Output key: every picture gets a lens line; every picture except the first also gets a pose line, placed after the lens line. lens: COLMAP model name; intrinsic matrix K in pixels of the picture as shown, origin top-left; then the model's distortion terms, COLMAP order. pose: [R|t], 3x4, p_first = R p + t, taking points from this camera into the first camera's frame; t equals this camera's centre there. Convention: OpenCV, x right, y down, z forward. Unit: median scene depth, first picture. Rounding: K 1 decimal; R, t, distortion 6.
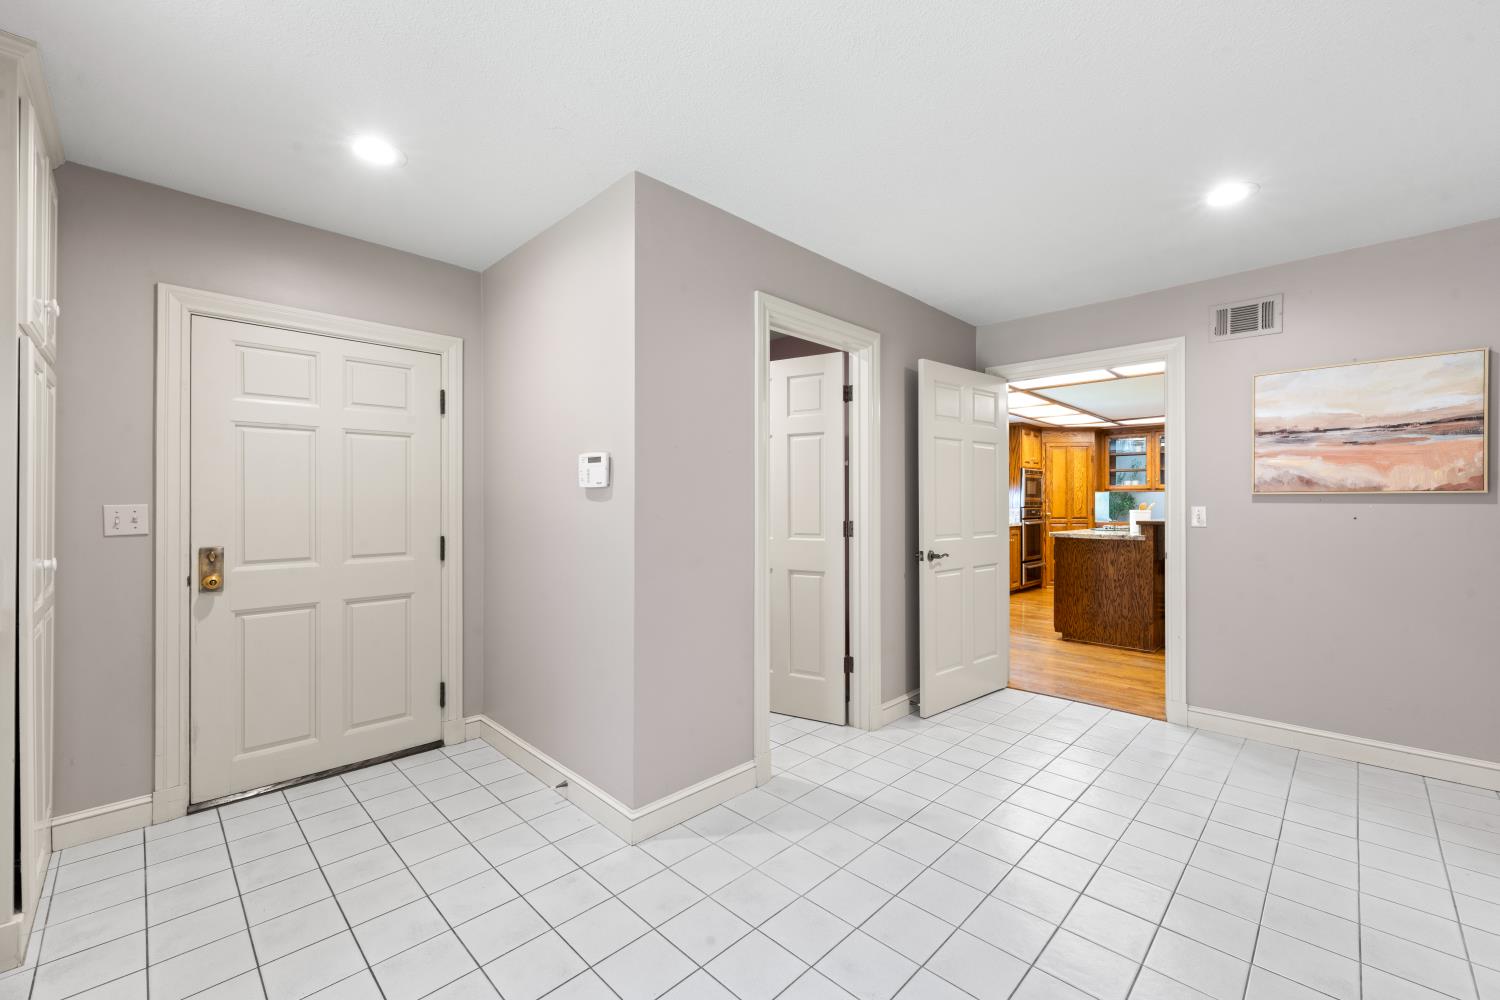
lens RADIAL K [[612.9, 0, 754.8], [0, 612.9, 496.3], [0, 0, 1]] dist [-0.000596, -0.000148]
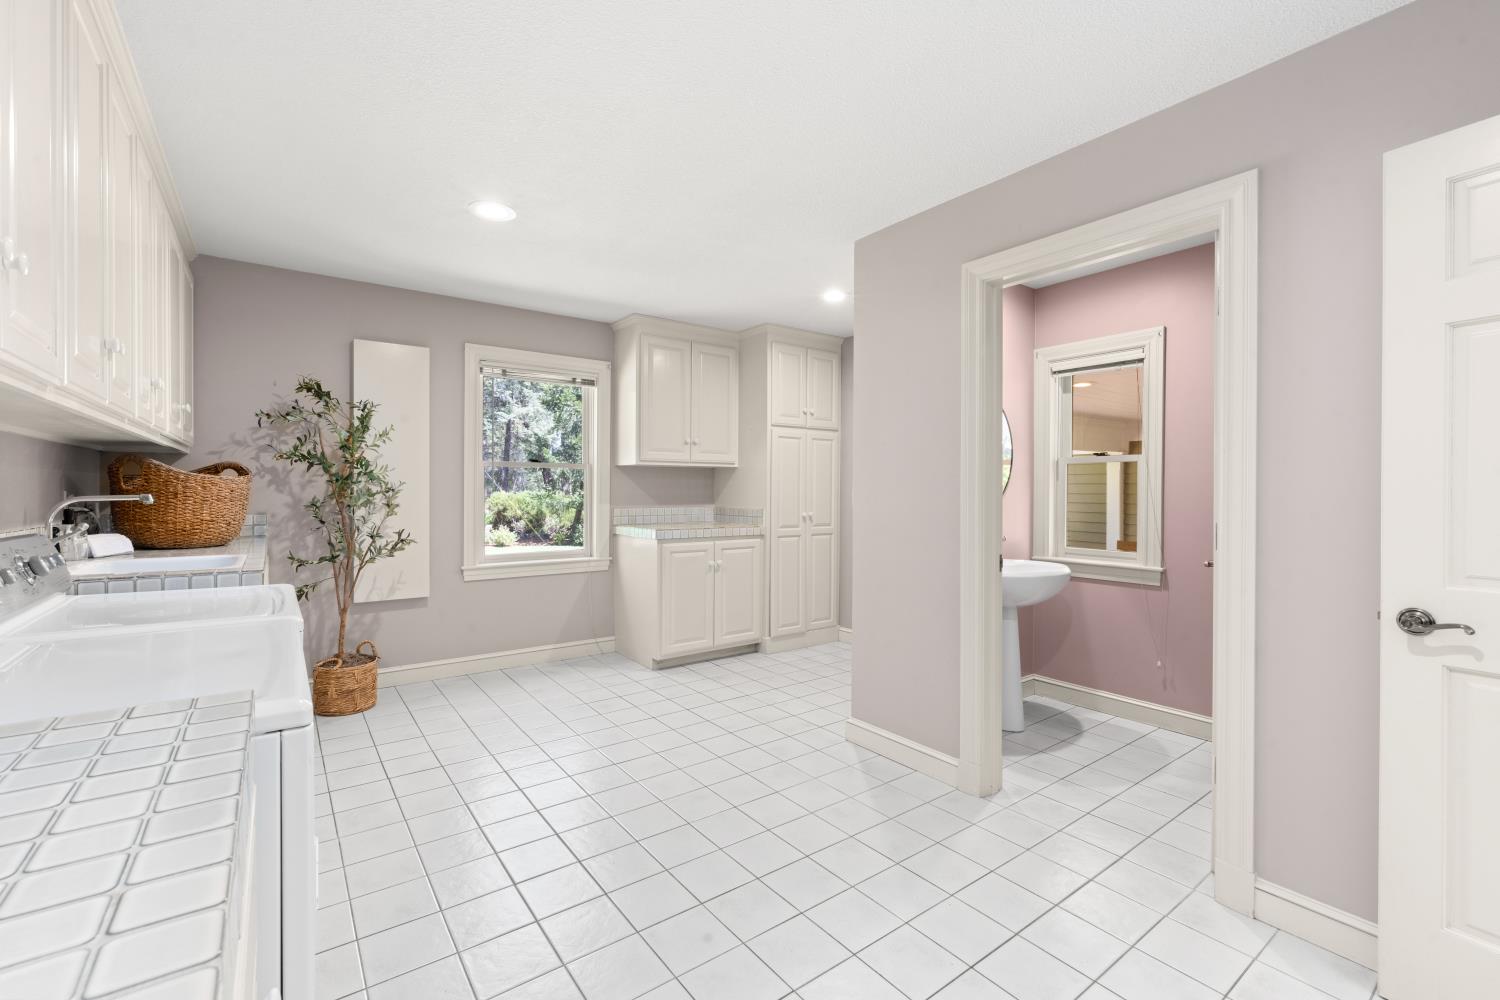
lens RADIAL K [[634.2, 0, 754.2], [0, 634.2, 496.8], [0, 0, 1]] dist [-0.000922, -0.000062]
pose [[-0.140650, 0.011317, -0.989995, 1.009404], [0.005845, 0.999927, 0.010600, 0.007782], [0.990042, -0.004296, -0.140706, 0.818837]]
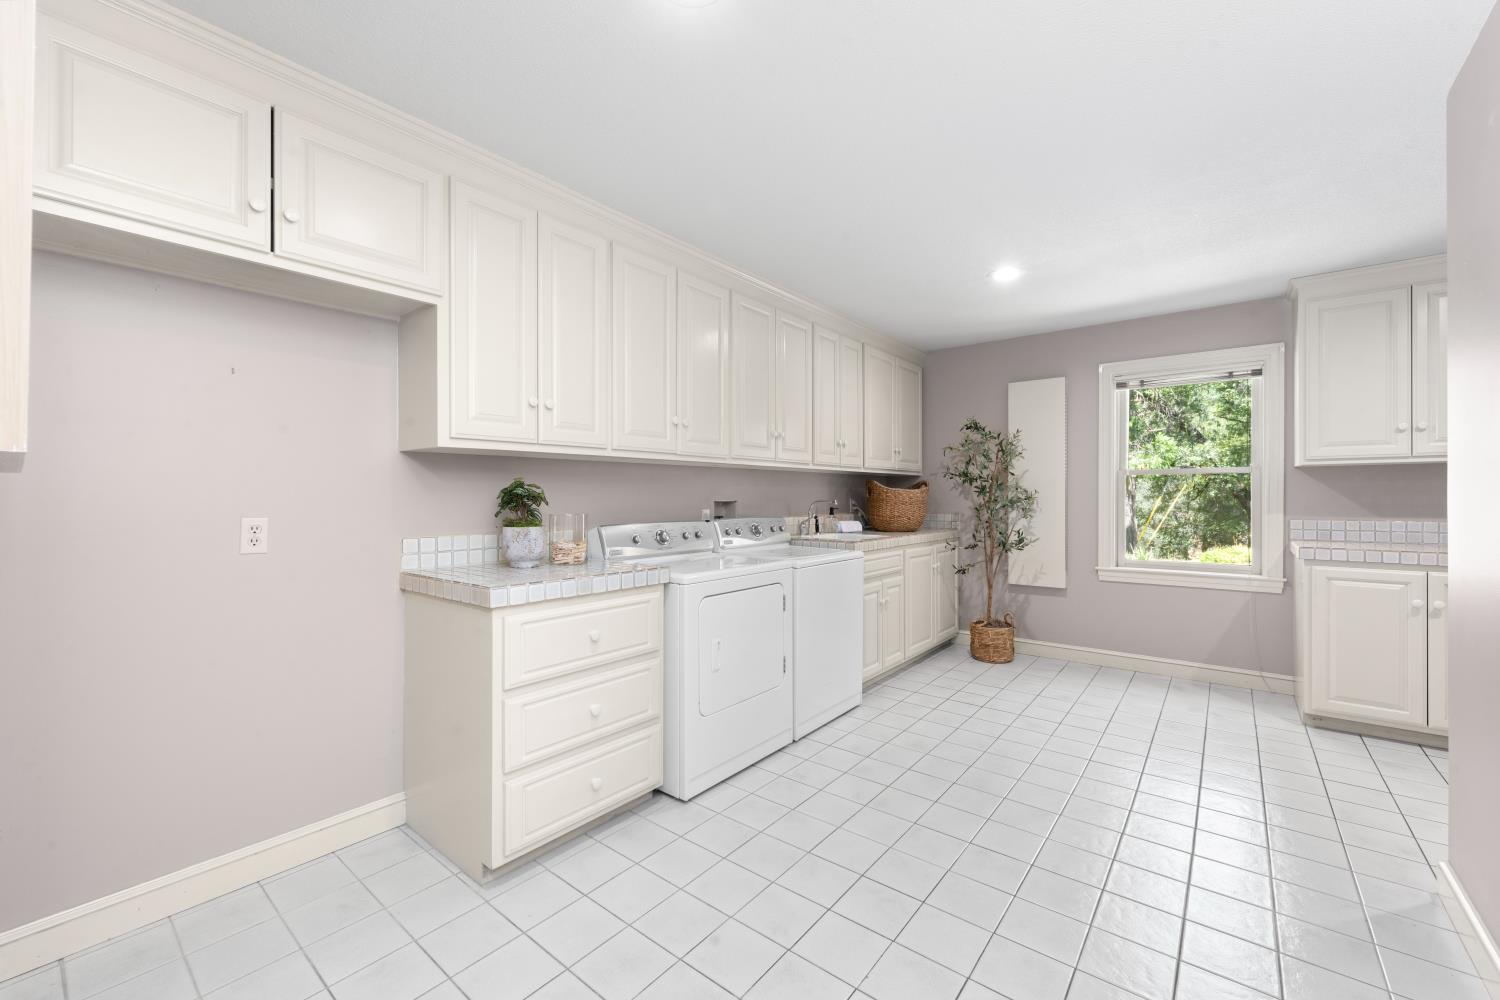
lens RADIAL K [[612.9, 0, 748.0], [0, 612.9, 498.6], [0, 0, 1]] dist [-0.000596, -0.000148]
pose [[-0.993699, 0.000680, -0.112080, 0.709087], [0.001592, 0.999966, -0.008047, 0.017957], [0.112071, -0.008175, -0.993667, 1.423185]]
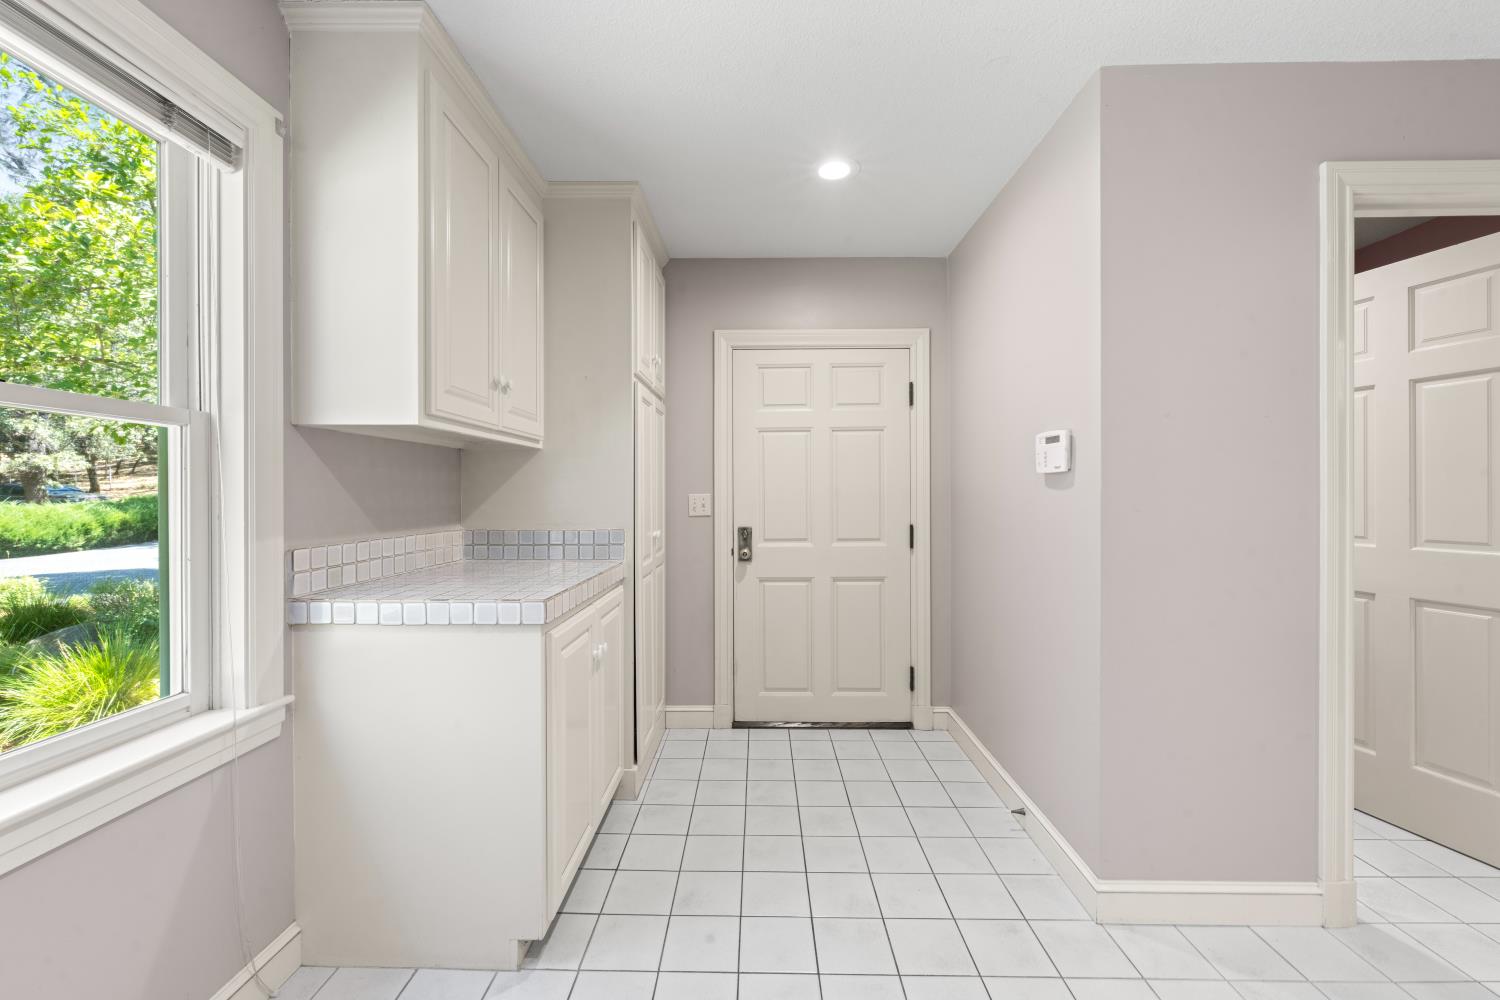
lens RADIAL K [[612.9, 0, 743.0], [0, 612.9, 493.4], [0, 0, 1]] dist [-0.000596, -0.000148]
pose [[0.688547, -0.002020, -0.725189, 0.049170], [0.010186, 0.999924, 0.006885, 0.003277], [0.725121, -0.012127, 0.688515, 0.104781]]
